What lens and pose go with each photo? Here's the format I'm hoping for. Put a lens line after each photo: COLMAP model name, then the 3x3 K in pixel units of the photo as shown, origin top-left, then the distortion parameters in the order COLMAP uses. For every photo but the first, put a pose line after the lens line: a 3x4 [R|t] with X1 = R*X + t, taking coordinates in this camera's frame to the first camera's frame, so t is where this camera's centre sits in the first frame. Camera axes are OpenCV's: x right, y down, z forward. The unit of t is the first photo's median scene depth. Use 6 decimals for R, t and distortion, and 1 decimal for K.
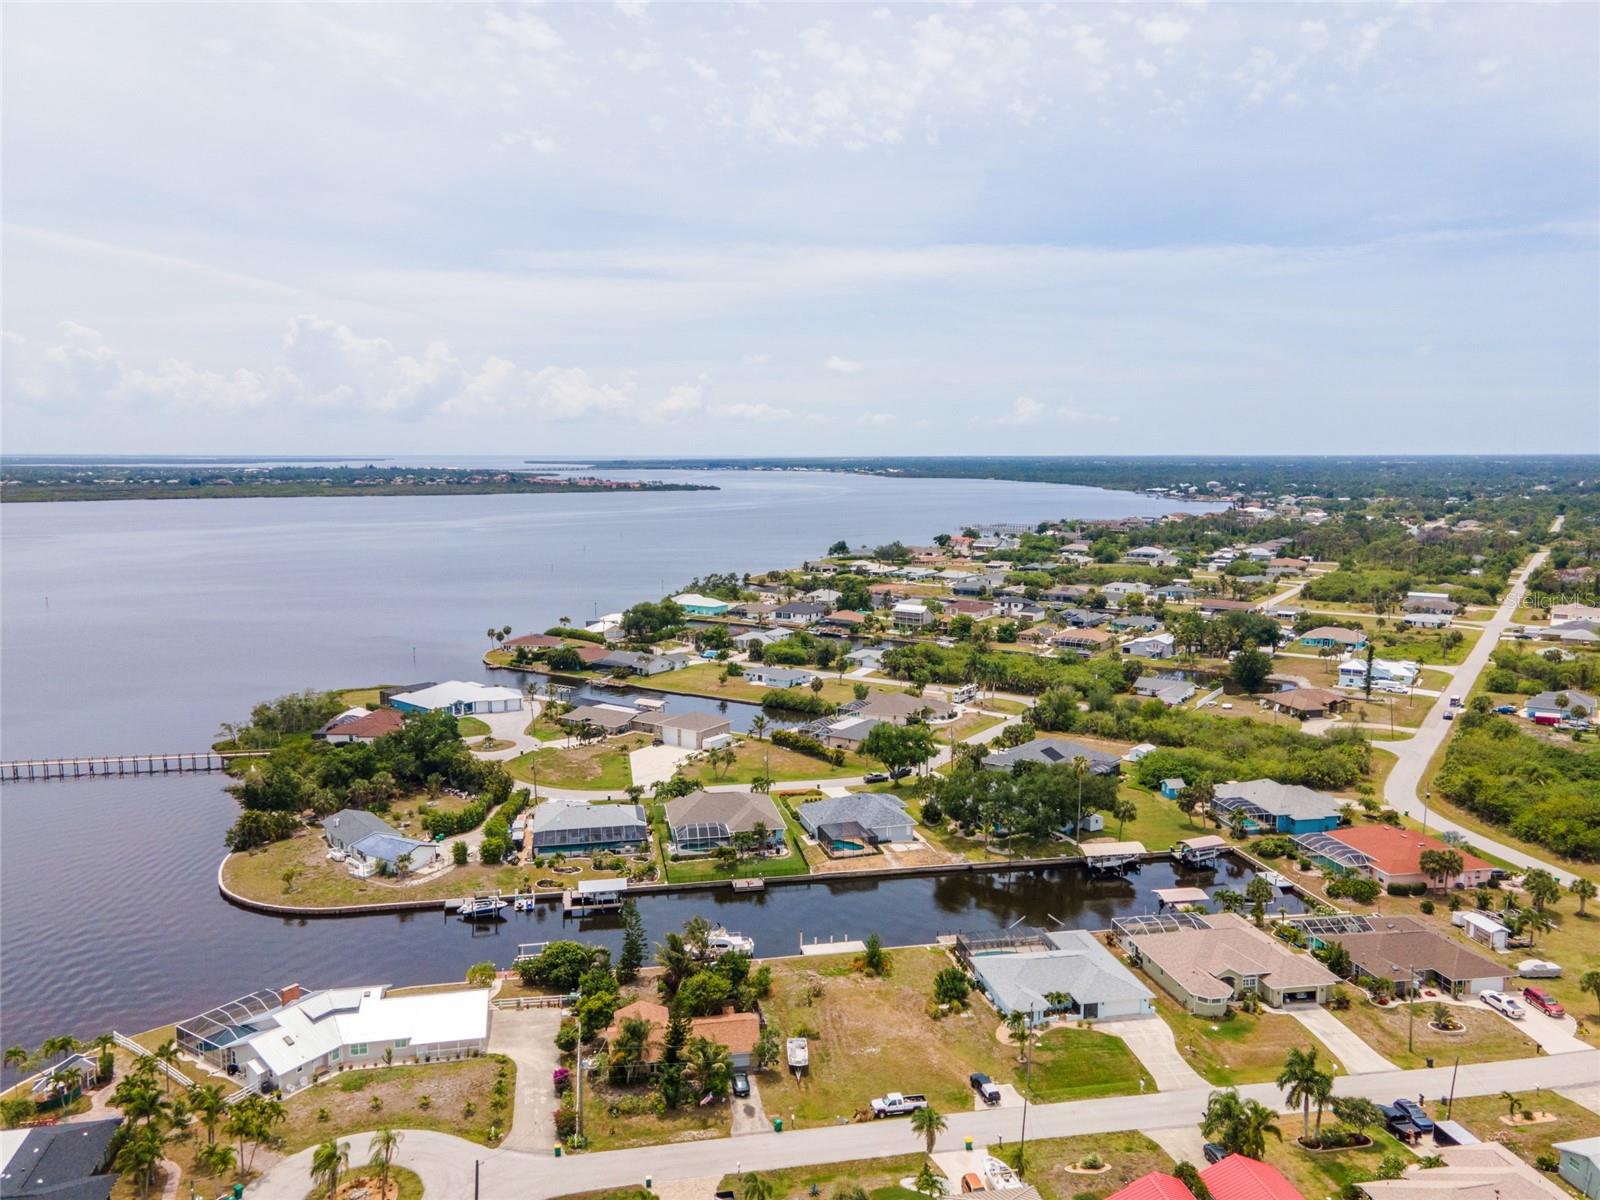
lens RADIAL K [[1178.3, 0, 800.0], [0, 1178.3, 600.0], [0, 0, 1]] dist [0.040797, 0.014368]
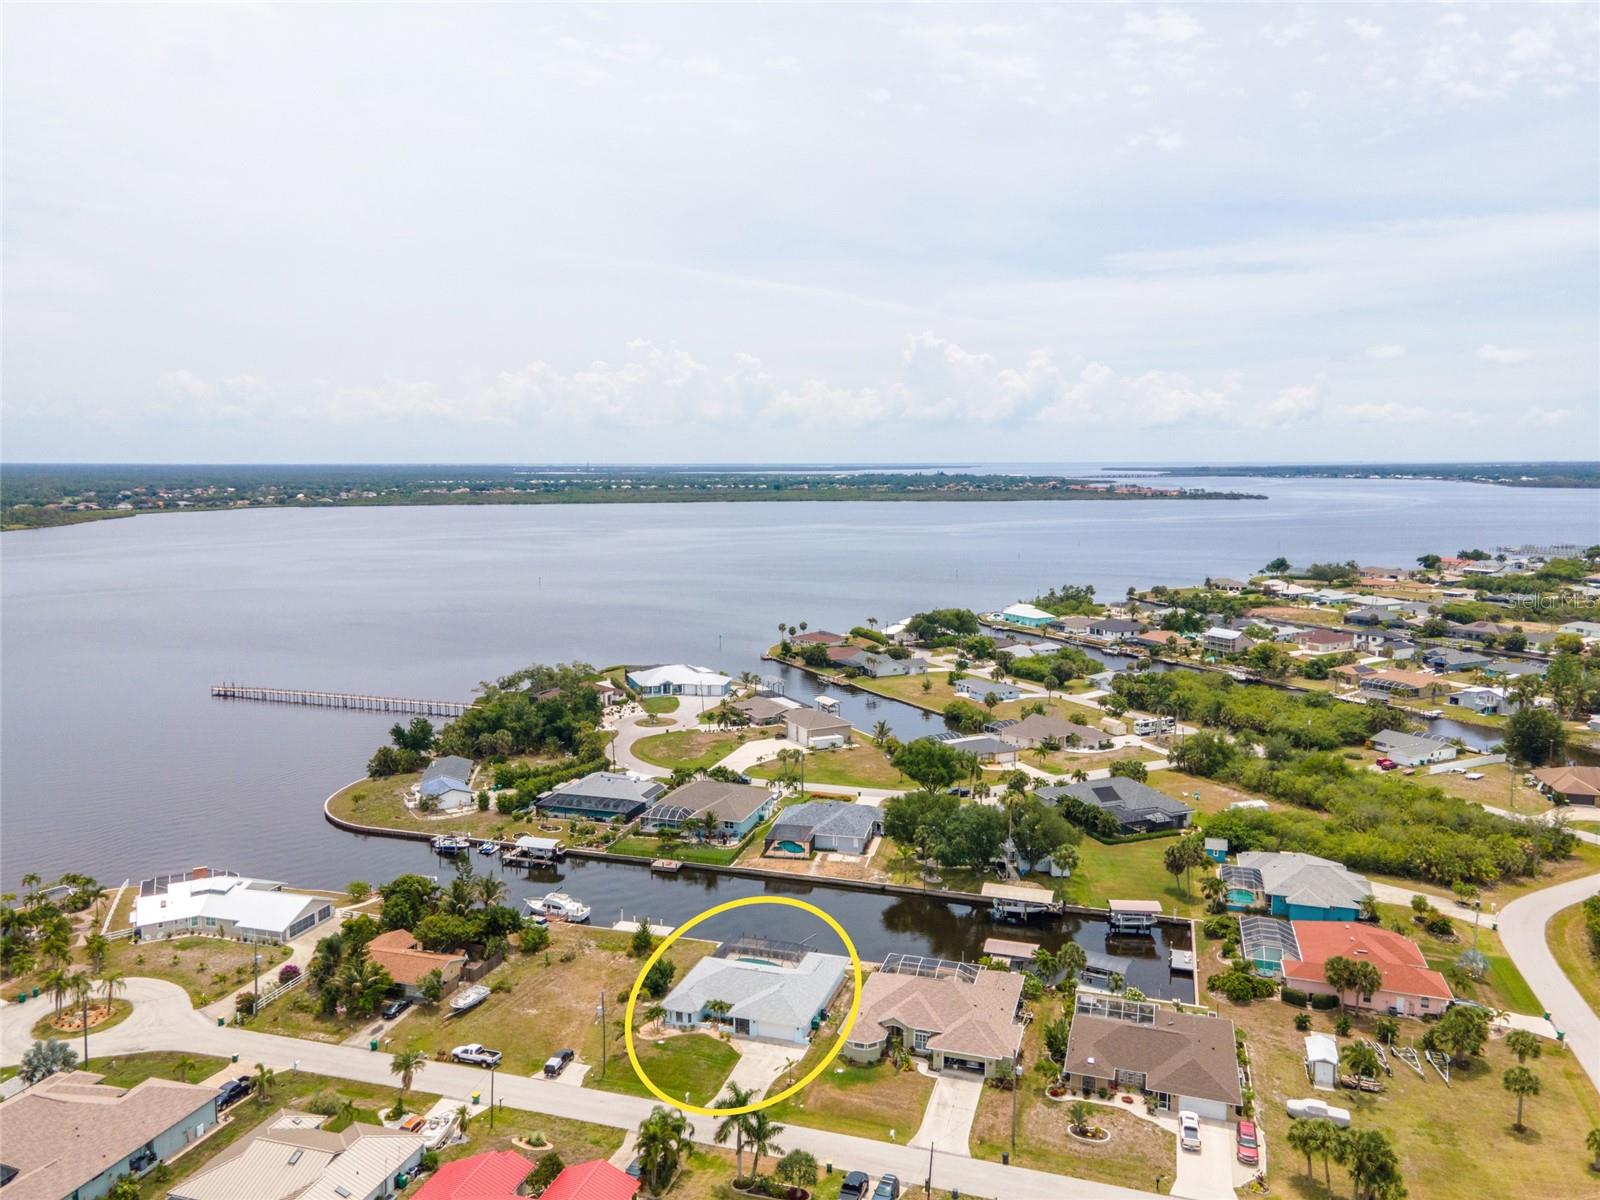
lens RADIAL K [[1178.3, 0, 800.0], [0, 1178.3, 600.0], [0, 0, 1]] dist [0.040797, 0.014368]
pose [[0.876805, 0.056286, -0.477540, 0.505077], [-0.058975, 0.998215, 0.009372, -0.015800], [0.477215, 0.019945, 0.878560, 0.096041]]
